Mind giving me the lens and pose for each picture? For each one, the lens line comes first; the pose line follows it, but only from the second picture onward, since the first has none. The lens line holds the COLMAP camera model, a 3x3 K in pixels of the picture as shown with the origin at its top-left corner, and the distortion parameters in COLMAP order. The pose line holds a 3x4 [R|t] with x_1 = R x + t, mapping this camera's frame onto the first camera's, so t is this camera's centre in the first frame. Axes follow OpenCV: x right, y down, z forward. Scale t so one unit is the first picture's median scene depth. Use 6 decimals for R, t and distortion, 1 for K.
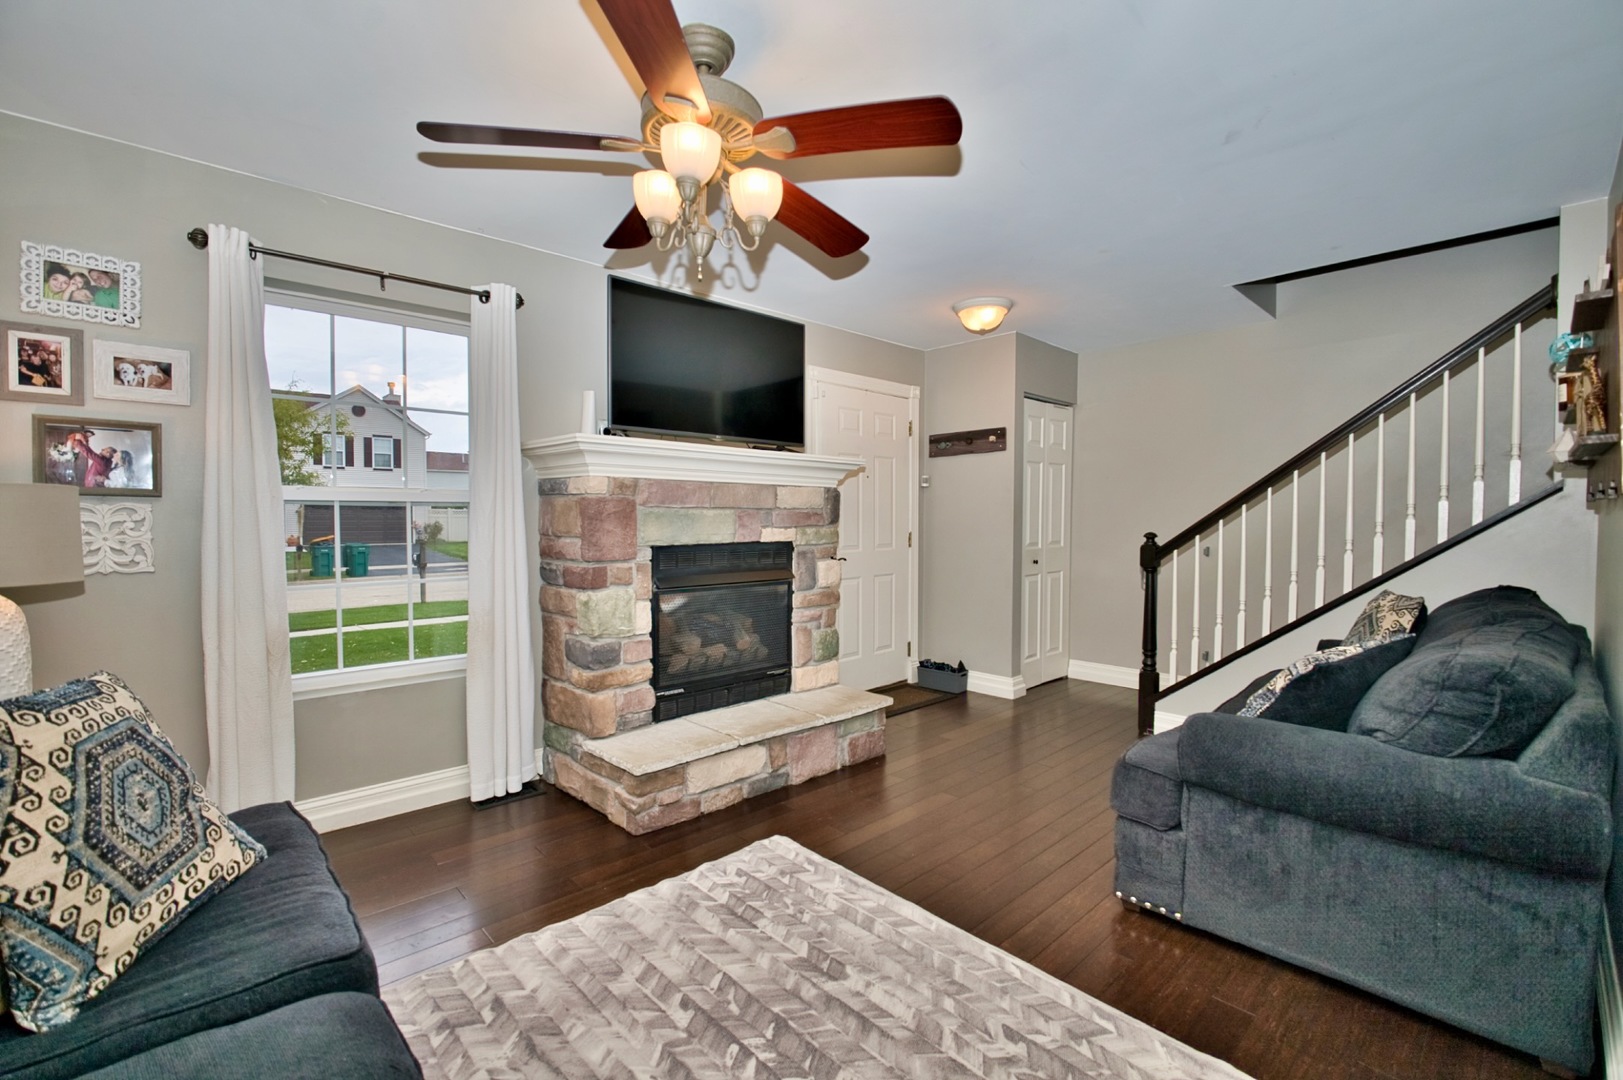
lens RADIAL K [[705.0, 0, 815.9], [0, 705.0, 541.6], [0, 0, 1]] dist [-0.023604, 0.005154]
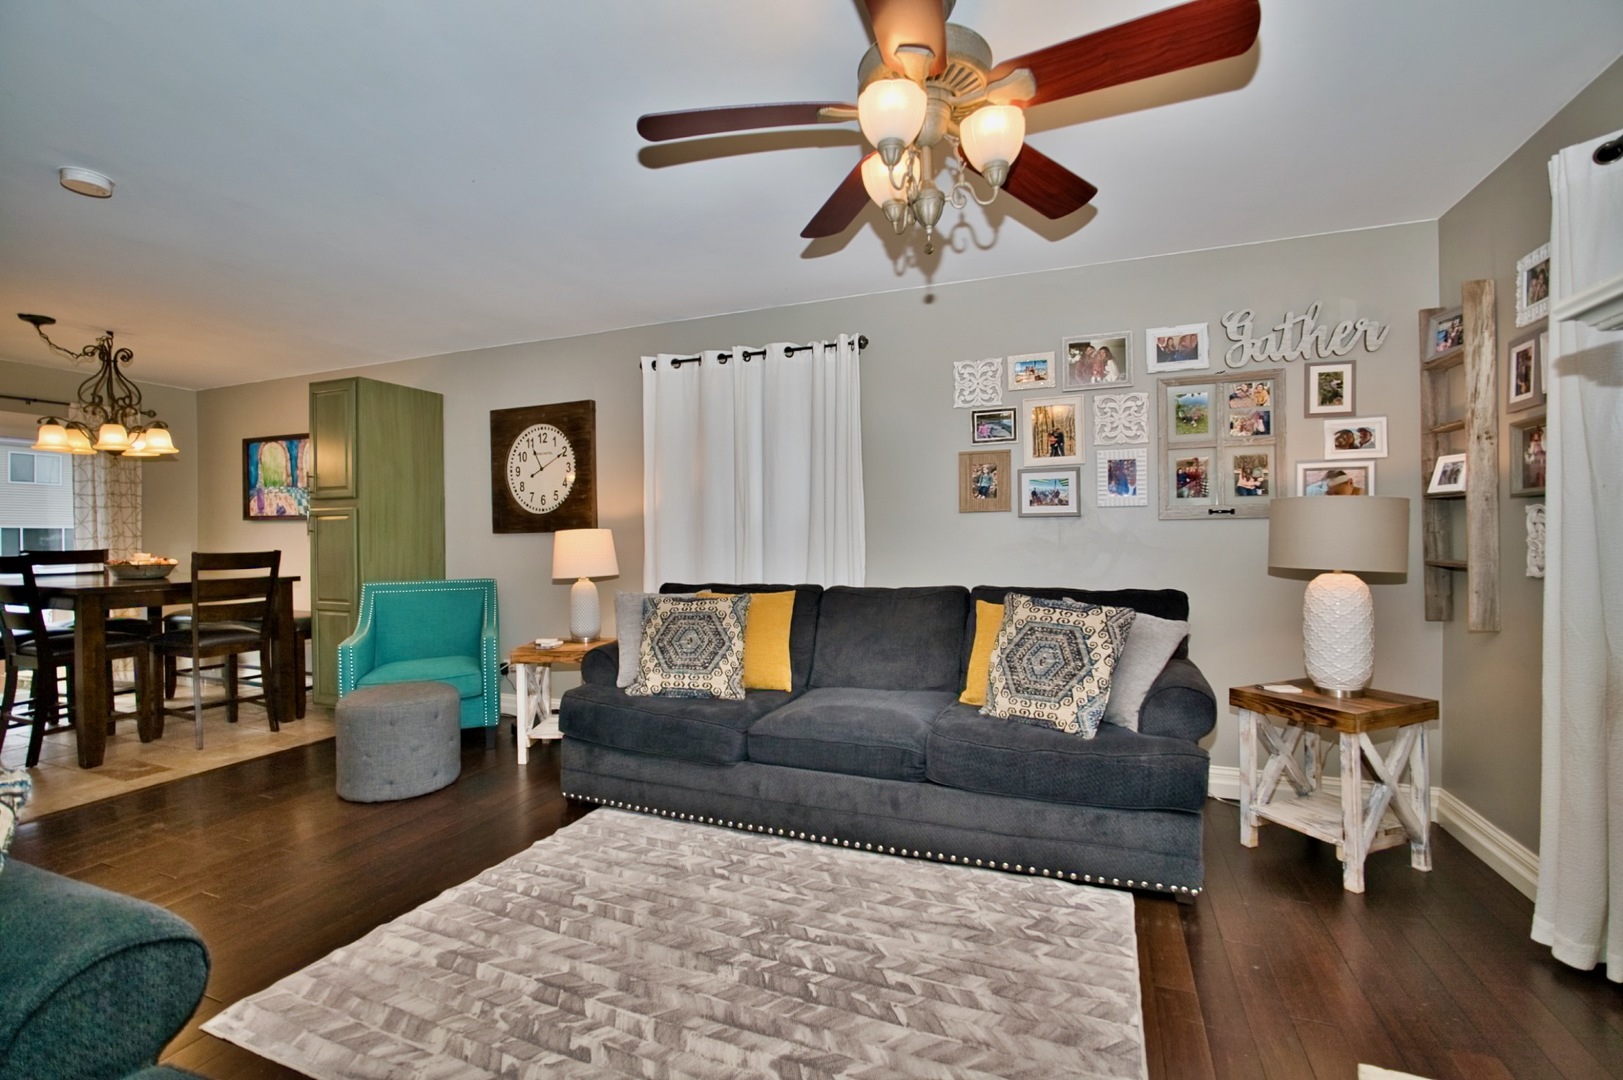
lens RADIAL K [[705.0, 0, 817.8], [0, 705.0, 540.2], [0, 0, 1]] dist [-0.023604, 0.005154]
pose [[-0.905275, 0.007848, -0.424753, 0.215687], [-0.010933, 0.999068, 0.041761, -0.025614], [0.424685, 0.042449, -0.904346, 1.095786]]
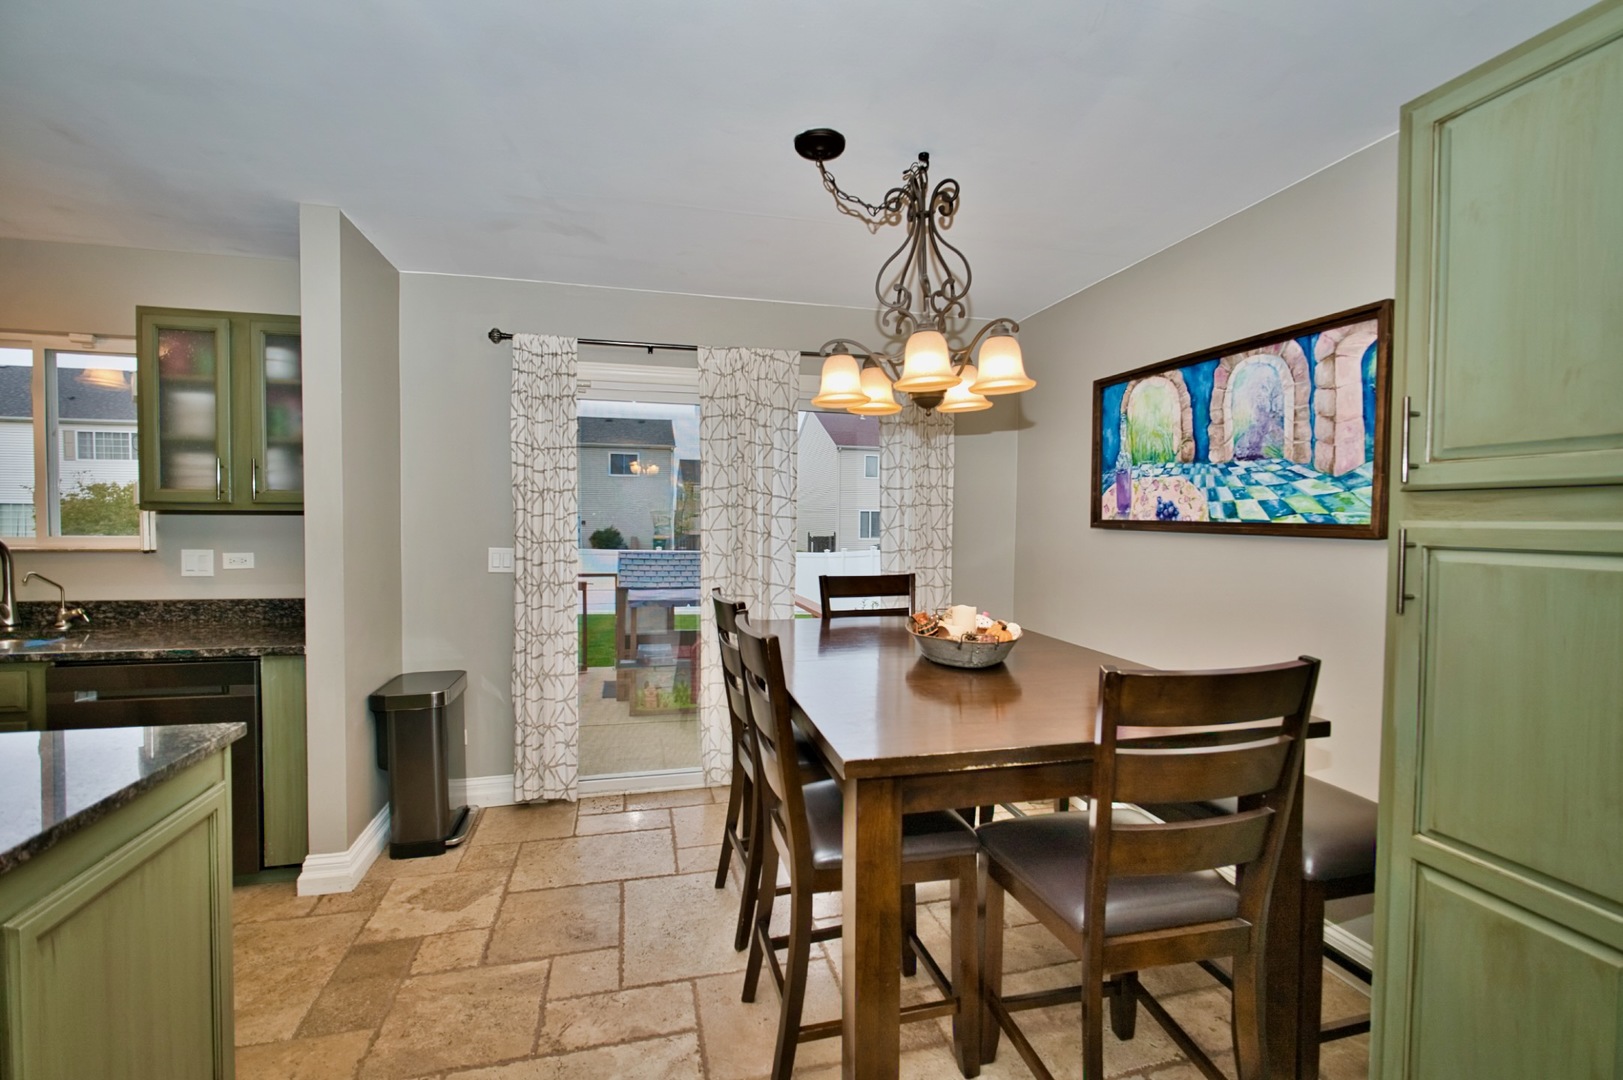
lens RADIAL K [[705.0, 0, 803.2], [0, 705.0, 538.5], [0, 0, 1]] dist [-0.023604, 0.005154]
pose [[-0.868187, -0.021948, 0.495752, 0.588192], [0.012467, 0.997741, 0.066005, -0.039420], [-0.496081, 0.063485, -0.865952, 0.100251]]
